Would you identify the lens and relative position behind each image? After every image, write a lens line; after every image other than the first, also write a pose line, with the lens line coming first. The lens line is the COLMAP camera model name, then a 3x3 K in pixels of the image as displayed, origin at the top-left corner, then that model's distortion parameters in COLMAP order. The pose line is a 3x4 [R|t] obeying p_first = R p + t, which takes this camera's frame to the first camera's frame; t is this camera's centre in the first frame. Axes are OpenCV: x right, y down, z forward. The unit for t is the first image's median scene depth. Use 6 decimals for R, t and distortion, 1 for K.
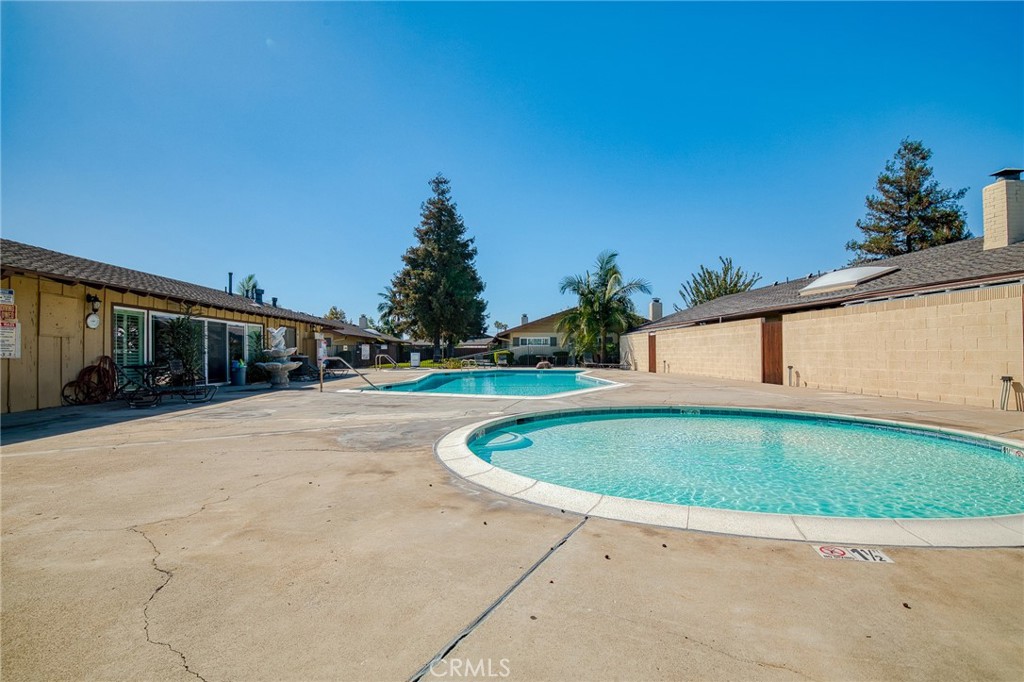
lens RADIAL K [[475.5, 0, 506.7], [0, 475.5, 347.0], [0, 0, 1]] dist [-0.028448, 0.004276]
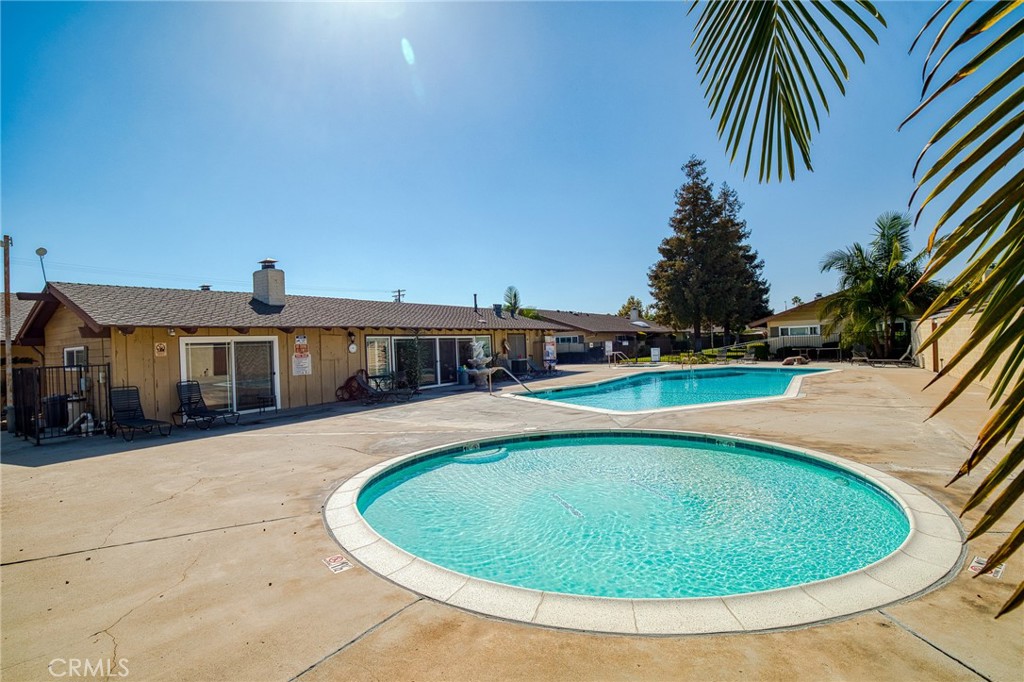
lens RADIAL K [[475.5, 0, 503.2], [0, 475.5, 339.0], [0, 0, 1]] dist [-0.028448, 0.004276]
pose [[0.796035, -0.031402, -0.604436, 0.160098], [0.040878, 0.999162, 0.001927, -0.021916], [0.603869, -0.026242, 0.796652, 0.005848]]
